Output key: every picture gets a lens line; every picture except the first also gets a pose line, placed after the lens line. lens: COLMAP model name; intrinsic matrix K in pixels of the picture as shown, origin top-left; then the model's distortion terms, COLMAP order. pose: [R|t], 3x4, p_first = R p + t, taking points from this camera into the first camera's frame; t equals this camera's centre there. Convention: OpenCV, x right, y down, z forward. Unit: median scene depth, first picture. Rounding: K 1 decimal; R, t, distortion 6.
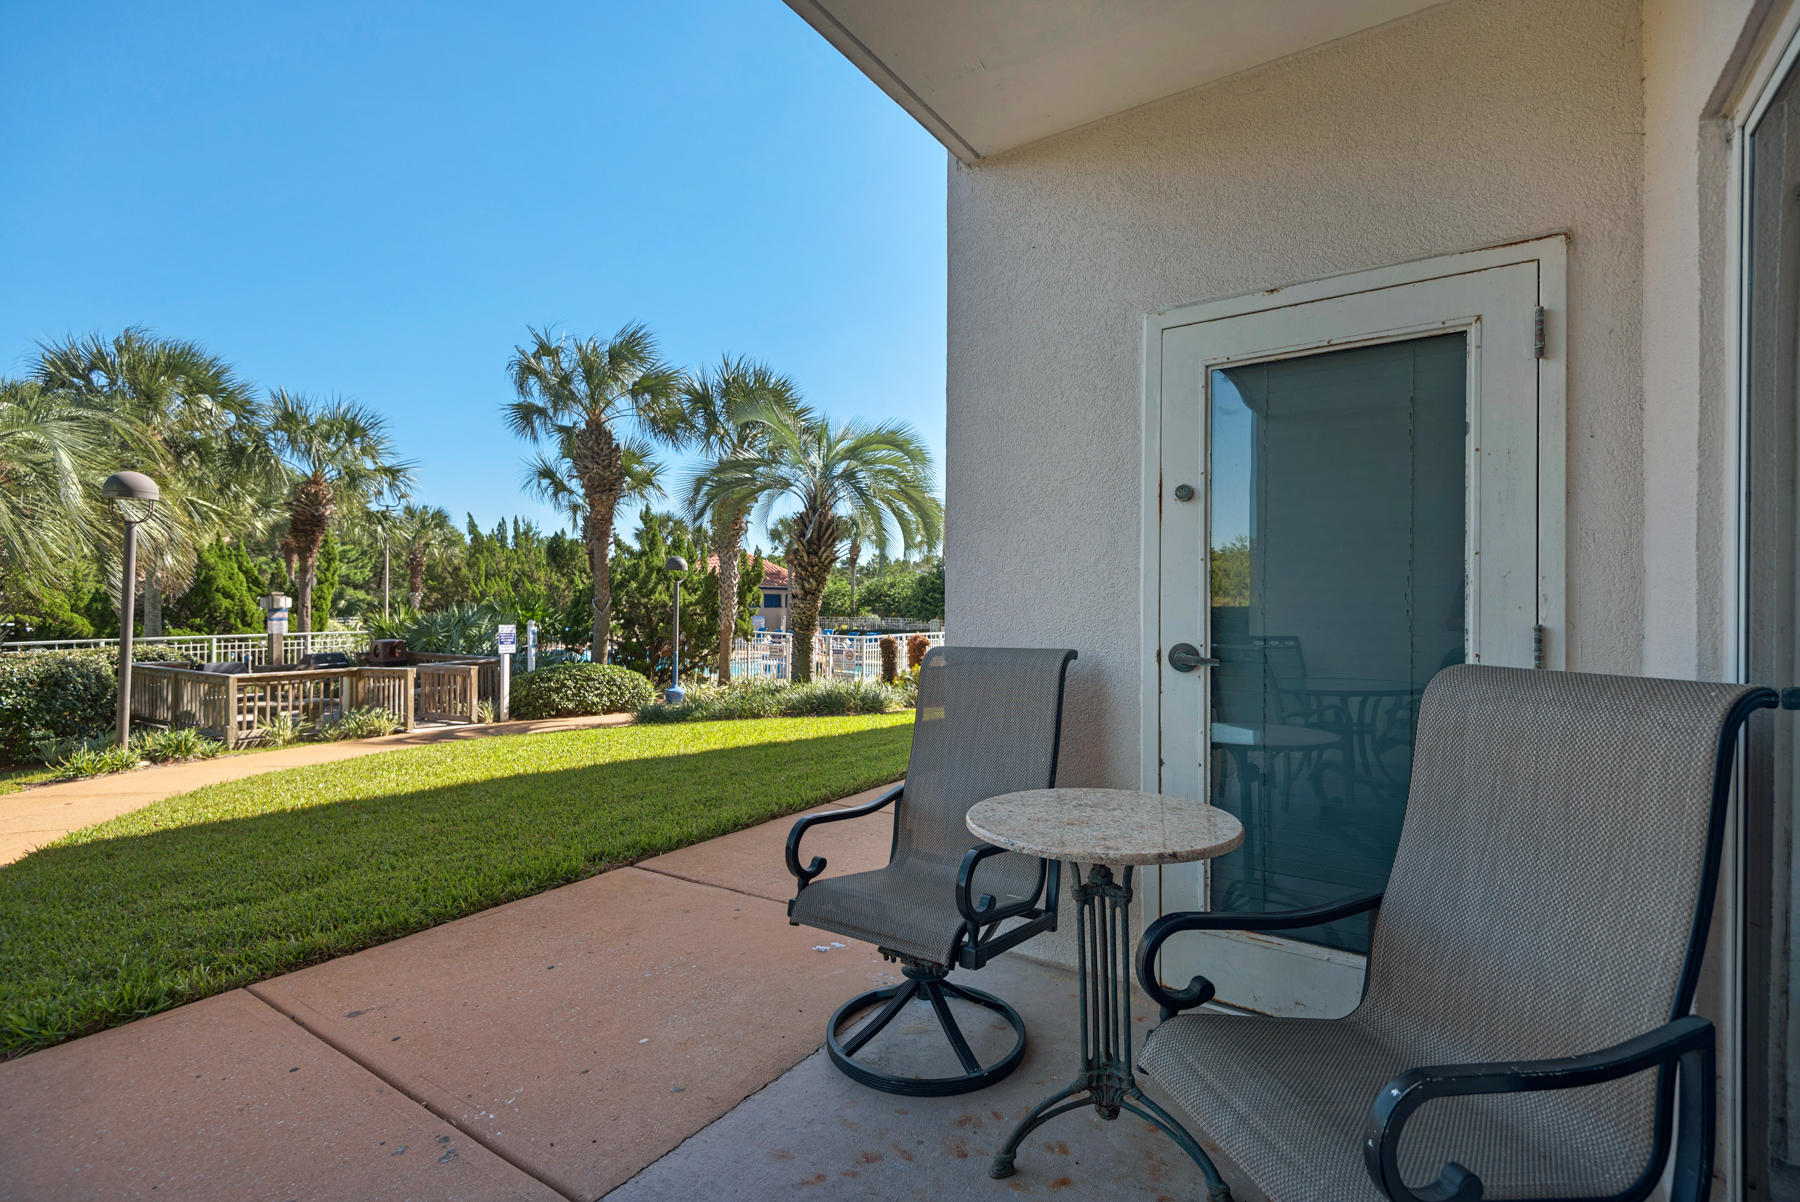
lens RADIAL K [[826.0, 0, 900.0], [0, 826.0, 601.0], [0, 0, 1]] dist [0.032588, -0.019244]
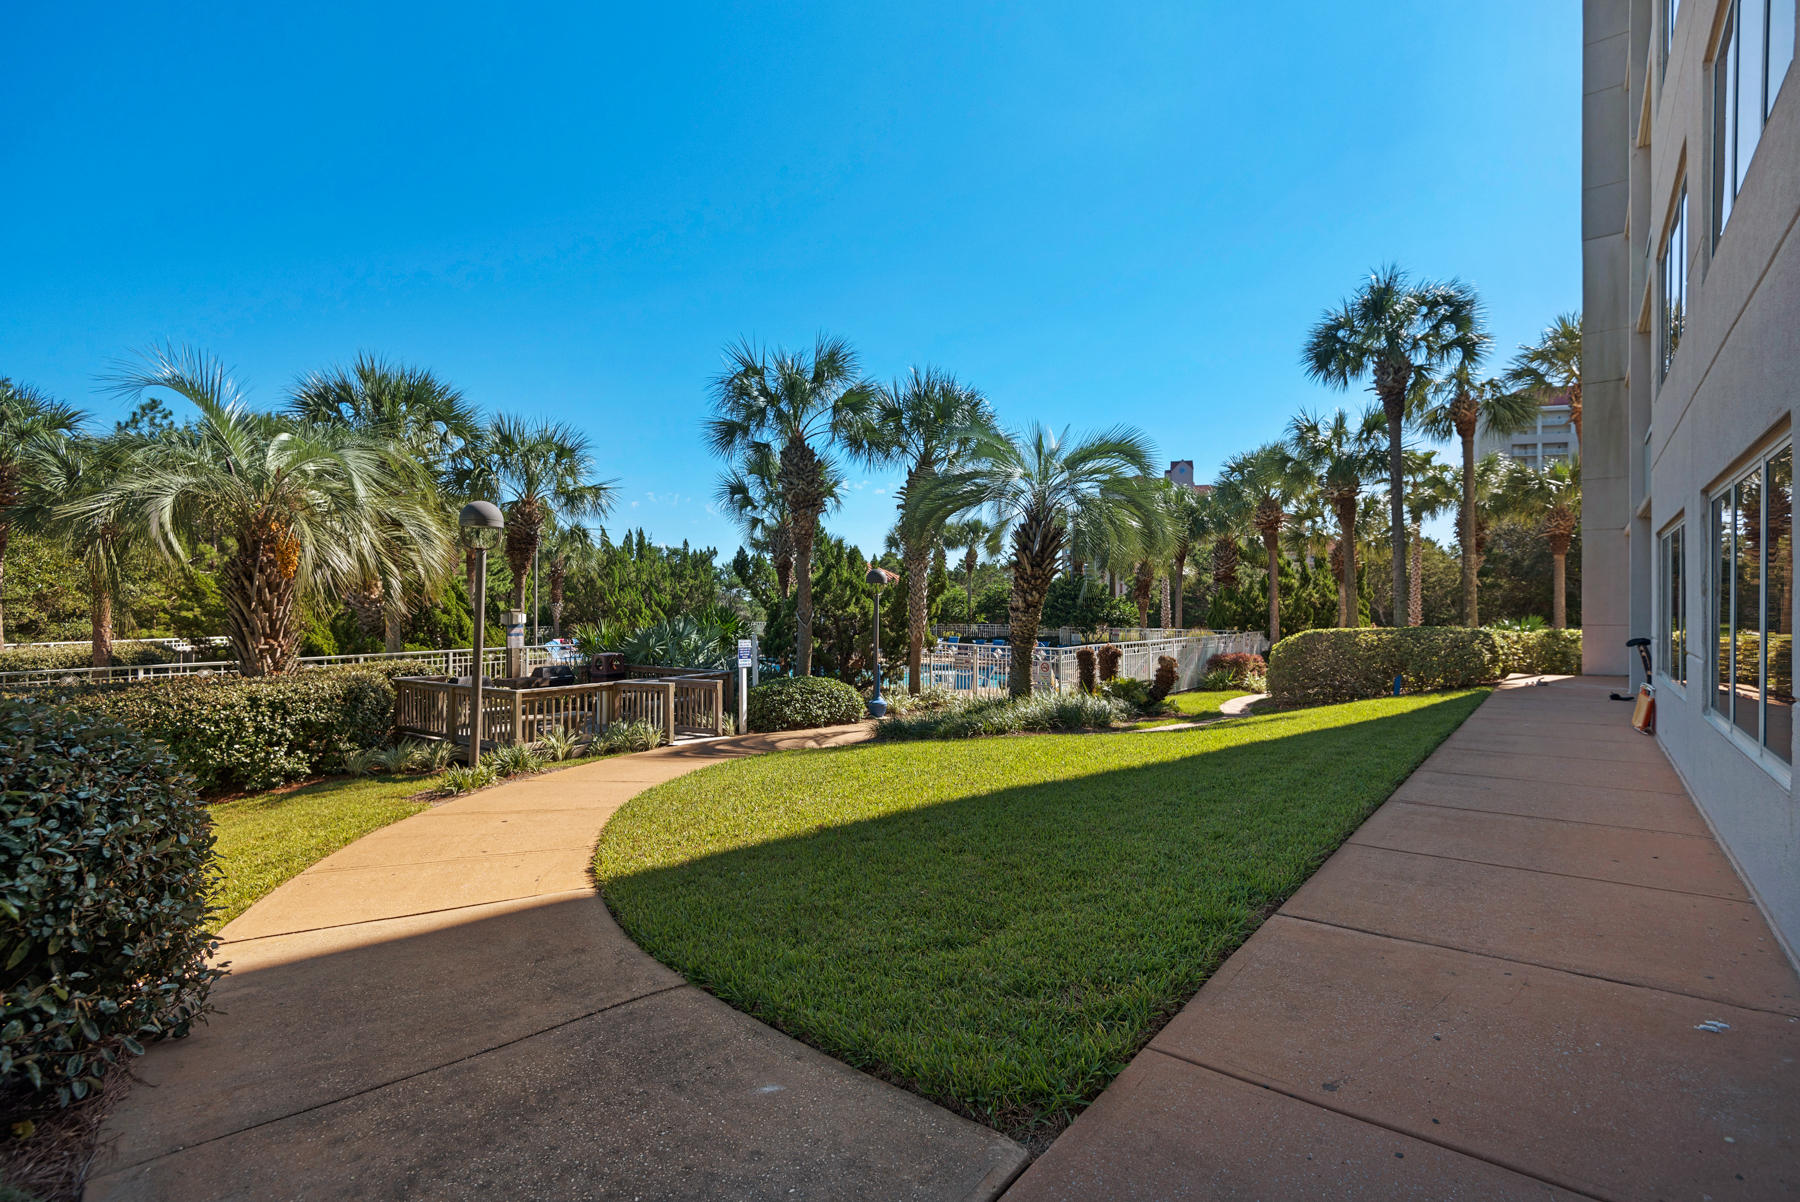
lens RADIAL K [[826.0, 0, 900.0], [0, 826.0, 601.0], [0, 0, 1]] dist [0.032588, -0.019244]
pose [[0.996484, -0.008373, -0.083368, -0.165187], [0.007979, 0.999955, -0.005053, -0.010505], [0.083406, 0.004370, 0.996506, -0.000914]]
